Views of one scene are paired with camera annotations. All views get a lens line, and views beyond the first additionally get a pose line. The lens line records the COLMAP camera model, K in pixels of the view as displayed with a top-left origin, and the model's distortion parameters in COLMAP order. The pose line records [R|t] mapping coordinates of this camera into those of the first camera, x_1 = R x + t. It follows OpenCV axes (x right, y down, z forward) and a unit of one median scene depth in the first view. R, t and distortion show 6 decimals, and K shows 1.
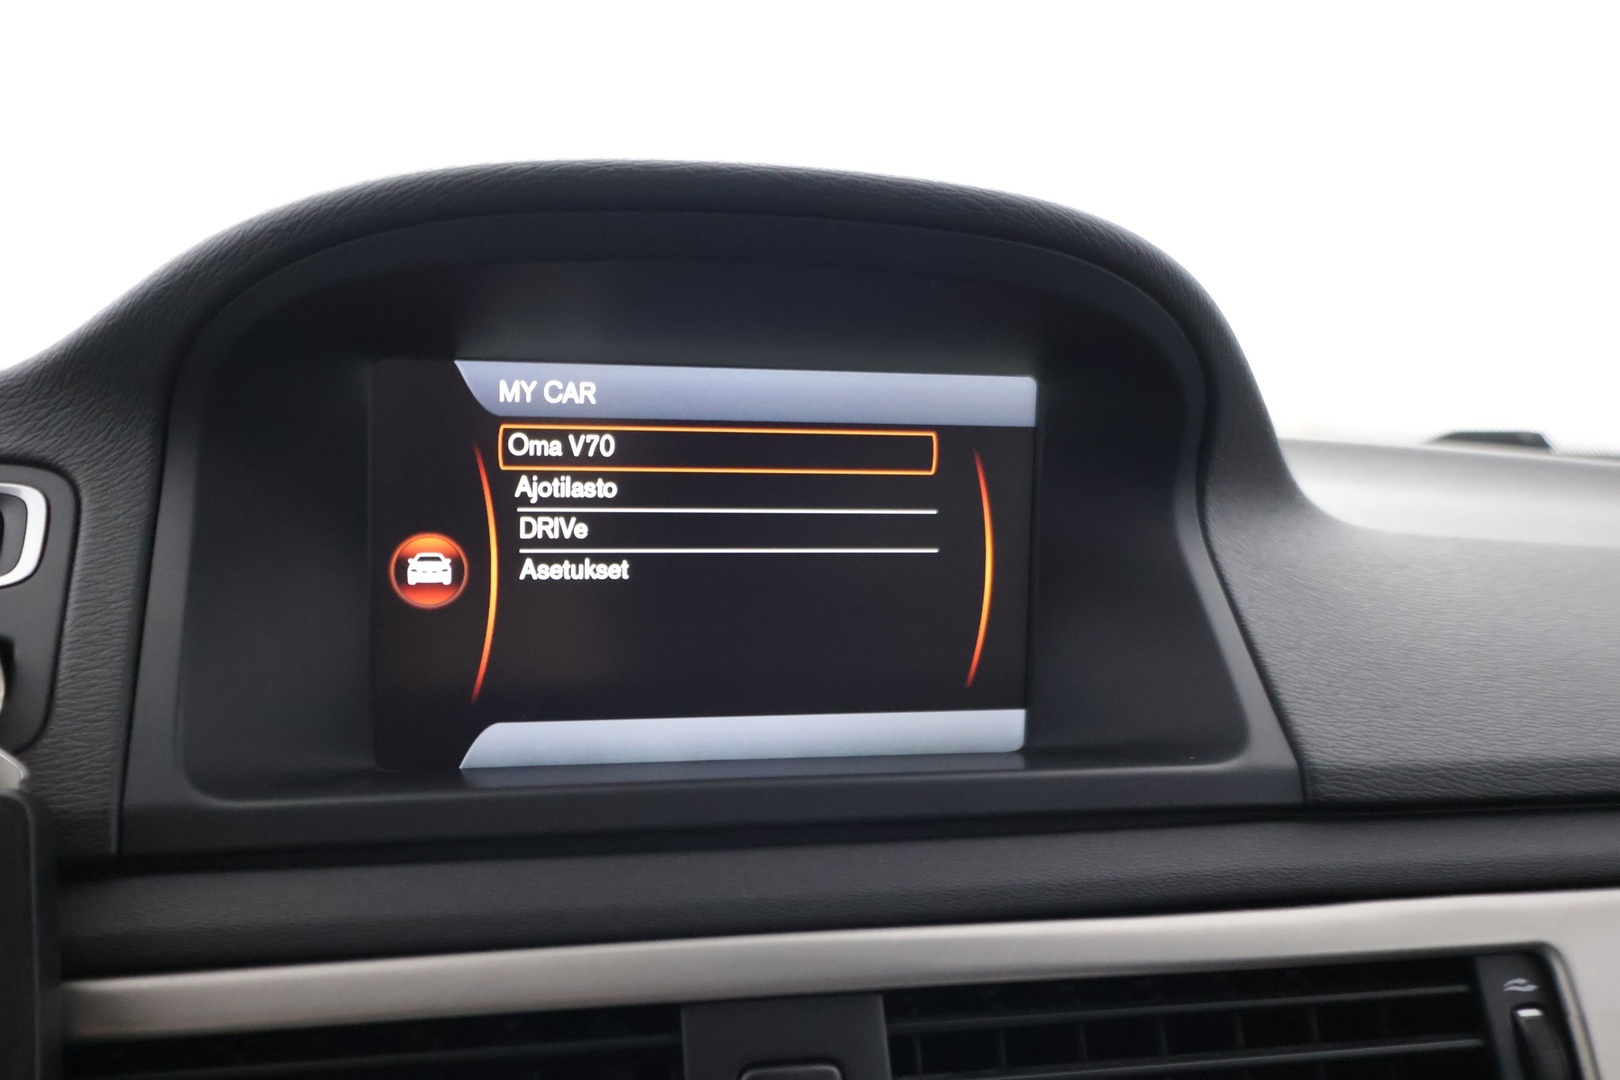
lens RADIAL K [[1555.2, 0, 801.9], [0, 1555.2, 545.1], [0, 0, 1]] dist [-0.003311, 0.000000]
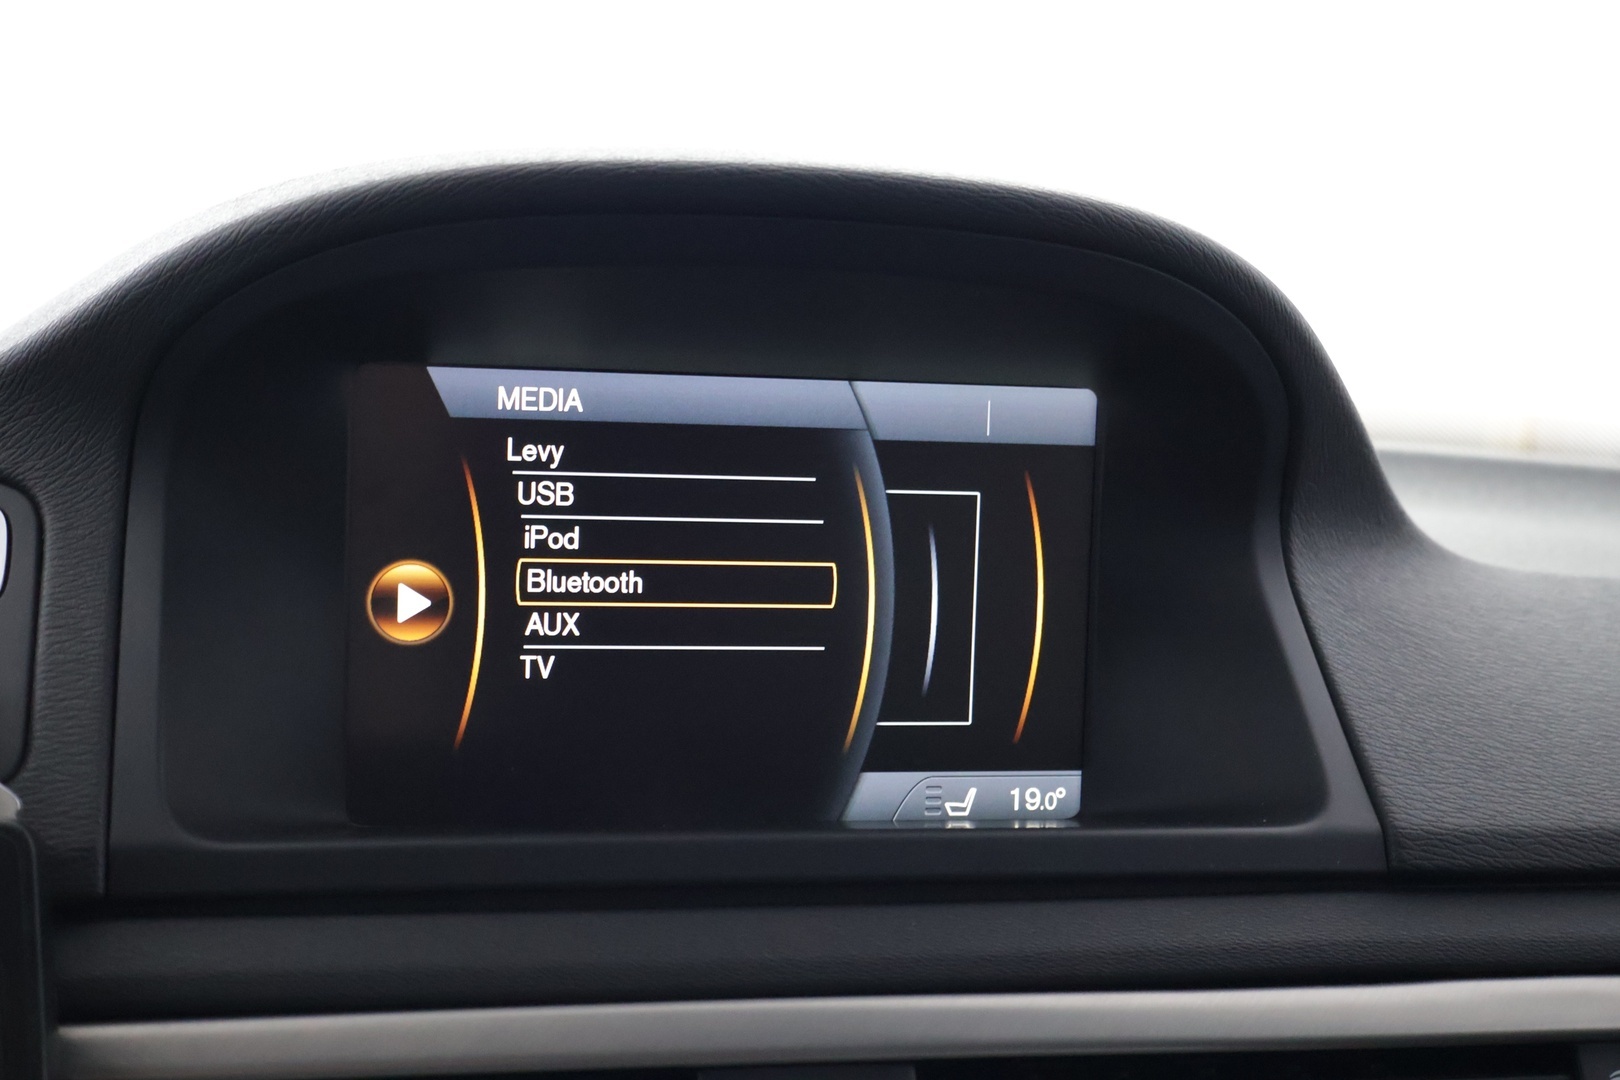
lens RADIAL K [[2259.6, 0, 808.6], [0, 2259.6, 538.7], [0, 0, 1]] dist [-0.020921, 0.000000]
pose [[0.999940, 0.010430, 0.003494, -0.017351], [-0.010348, 0.999686, -0.022817, 0.008299], [-0.003730, 0.022780, 0.999734, -0.311424]]
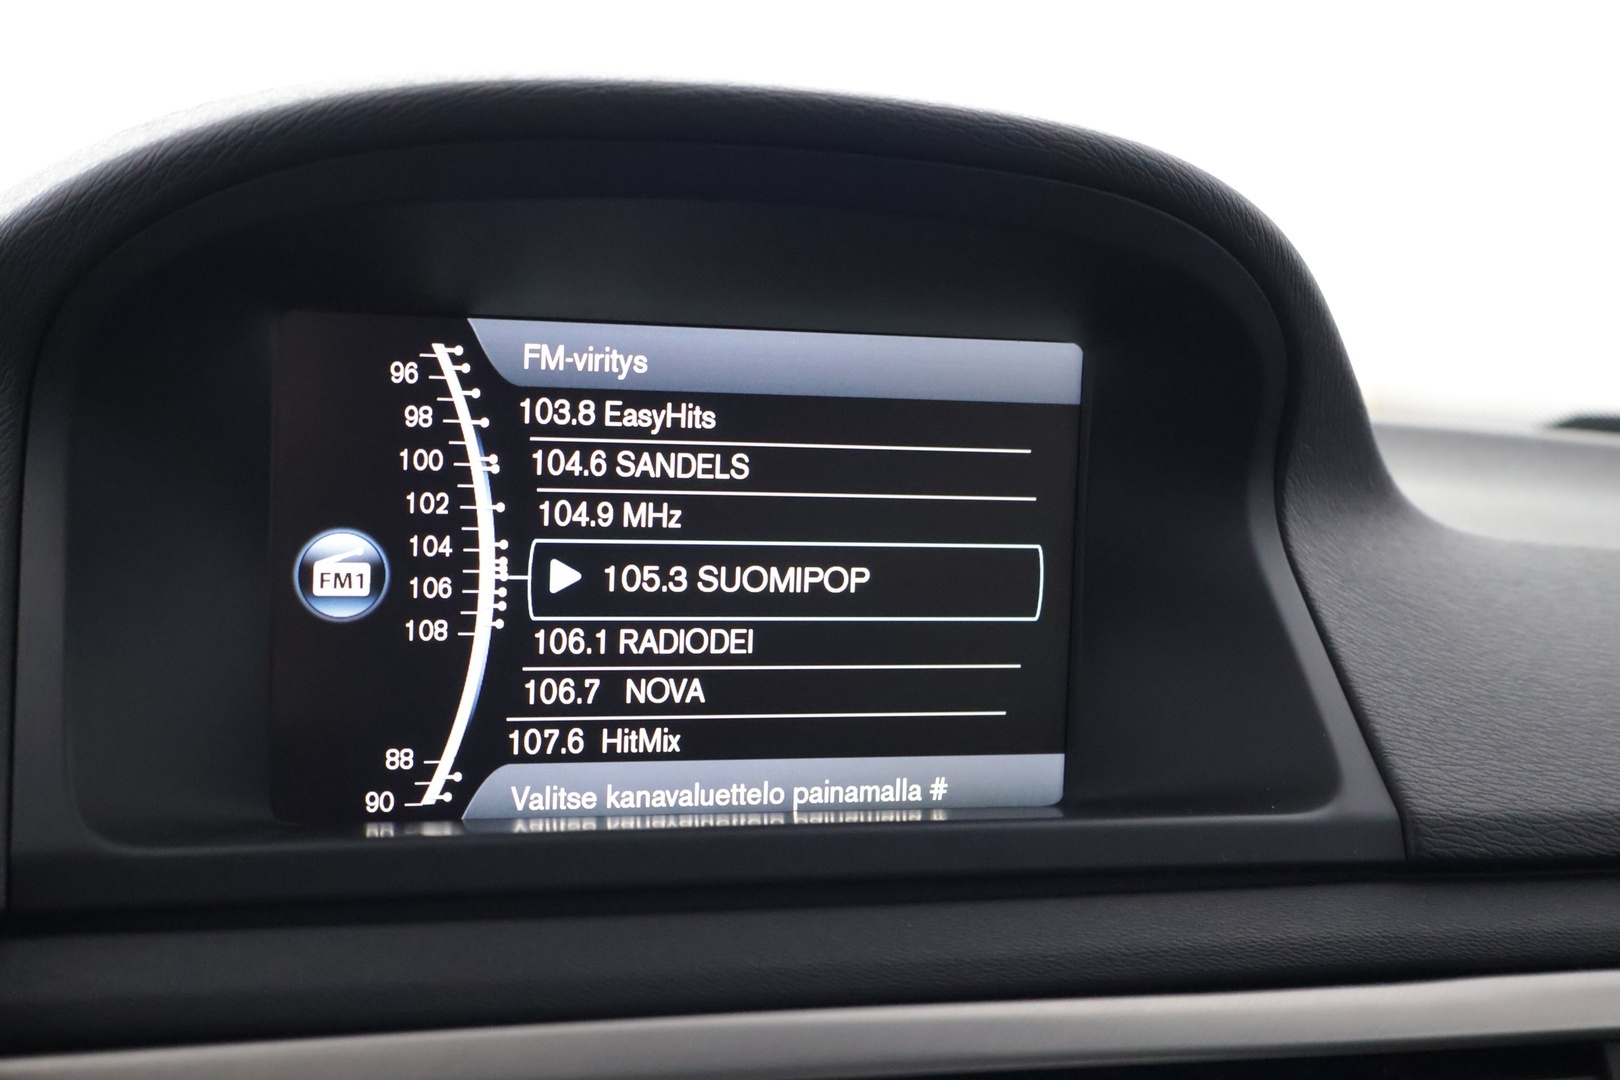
lens RADIAL K [[2244.3, 0, 817.6], [0, 2244.3, 535.8], [0, 0, 1]] dist [-0.014846, 0.000000]
pose [[0.997483, 0.007478, 0.070506, -0.079823], [-0.006350, 0.999848, -0.016209, 0.014389], [-0.070617, 0.015721, 0.997380, -0.183622]]
